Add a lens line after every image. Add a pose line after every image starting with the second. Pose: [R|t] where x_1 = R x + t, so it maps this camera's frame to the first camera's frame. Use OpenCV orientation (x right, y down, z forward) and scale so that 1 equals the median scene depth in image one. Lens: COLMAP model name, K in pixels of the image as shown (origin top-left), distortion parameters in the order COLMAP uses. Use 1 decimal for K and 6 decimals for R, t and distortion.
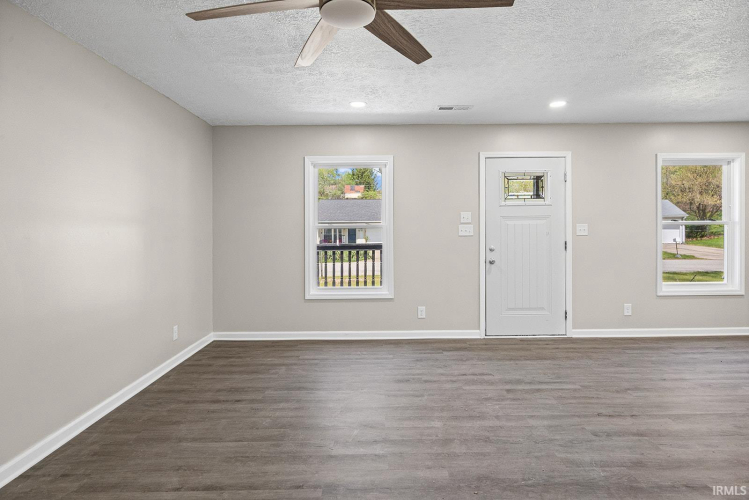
lens RADIAL K [[406.0, 0, 387.0], [0, 406.0, 240.3], [0, 0, 1]] dist [-0.006998, 0.001508]
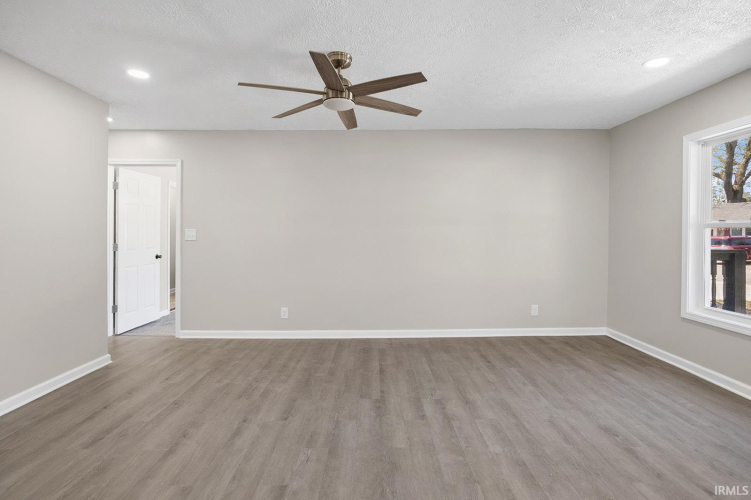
lens RADIAL K [[368.8, 0, 374.4], [0, 368.8, 231.6], [0, 0, 1]] dist [-0.005229, -0.000590]
pose [[-0.002895, 0.006801, -0.999973, 0.713882], [-0.025135, 0.999660, 0.006871, -0.014124], [0.999680, 0.025154, -0.002723, 0.563059]]
